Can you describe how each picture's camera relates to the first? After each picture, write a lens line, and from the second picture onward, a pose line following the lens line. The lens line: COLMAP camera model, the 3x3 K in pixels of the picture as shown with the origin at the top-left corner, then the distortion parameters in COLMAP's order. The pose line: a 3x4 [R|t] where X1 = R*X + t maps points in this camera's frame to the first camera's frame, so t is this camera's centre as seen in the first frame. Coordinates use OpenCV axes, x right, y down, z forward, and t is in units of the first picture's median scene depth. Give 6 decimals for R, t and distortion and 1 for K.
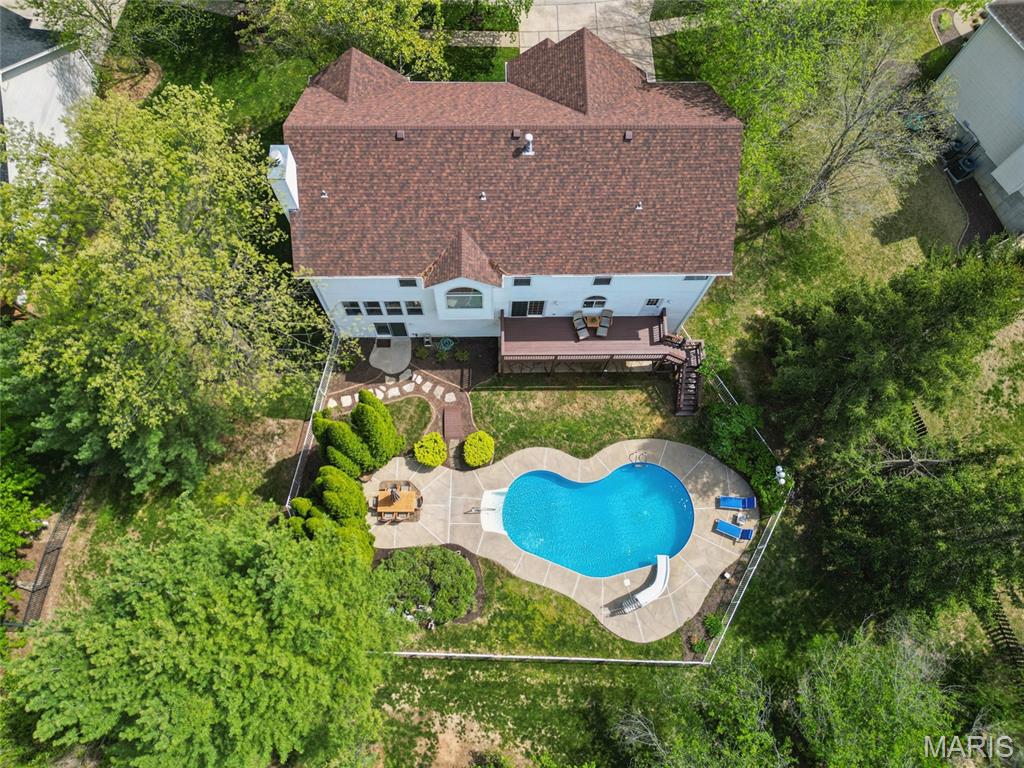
lens RADIAL K [[688.8, 0, 504.2], [0, 688.8, 373.5], [0, 0, 1]] dist [0.037237, -0.018260]
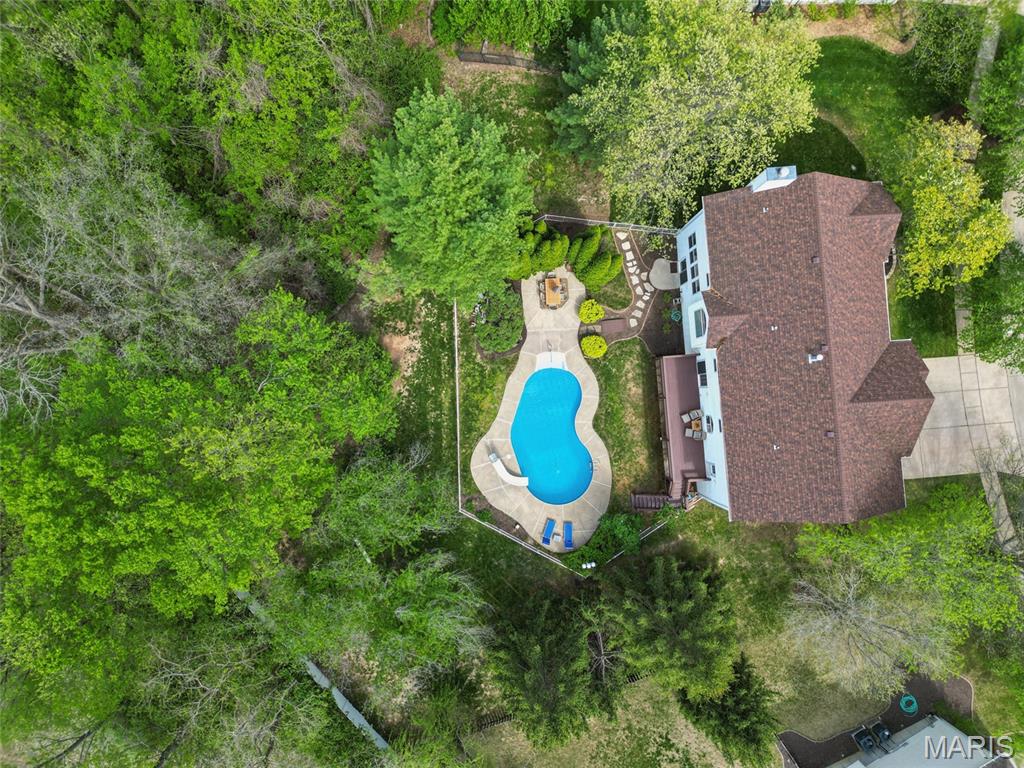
lens RADIAL K [[745.2, 0, 507.9], [0, 745.2, 389.2], [0, 0, 1]] dist [0.076202, -0.004757]
pose [[0.056484, 0.997097, -0.051052, 0.117398], [-0.938721, 0.070453, 0.337402, -0.230767], [0.340019, 0.028866, 0.939975, -0.463861]]
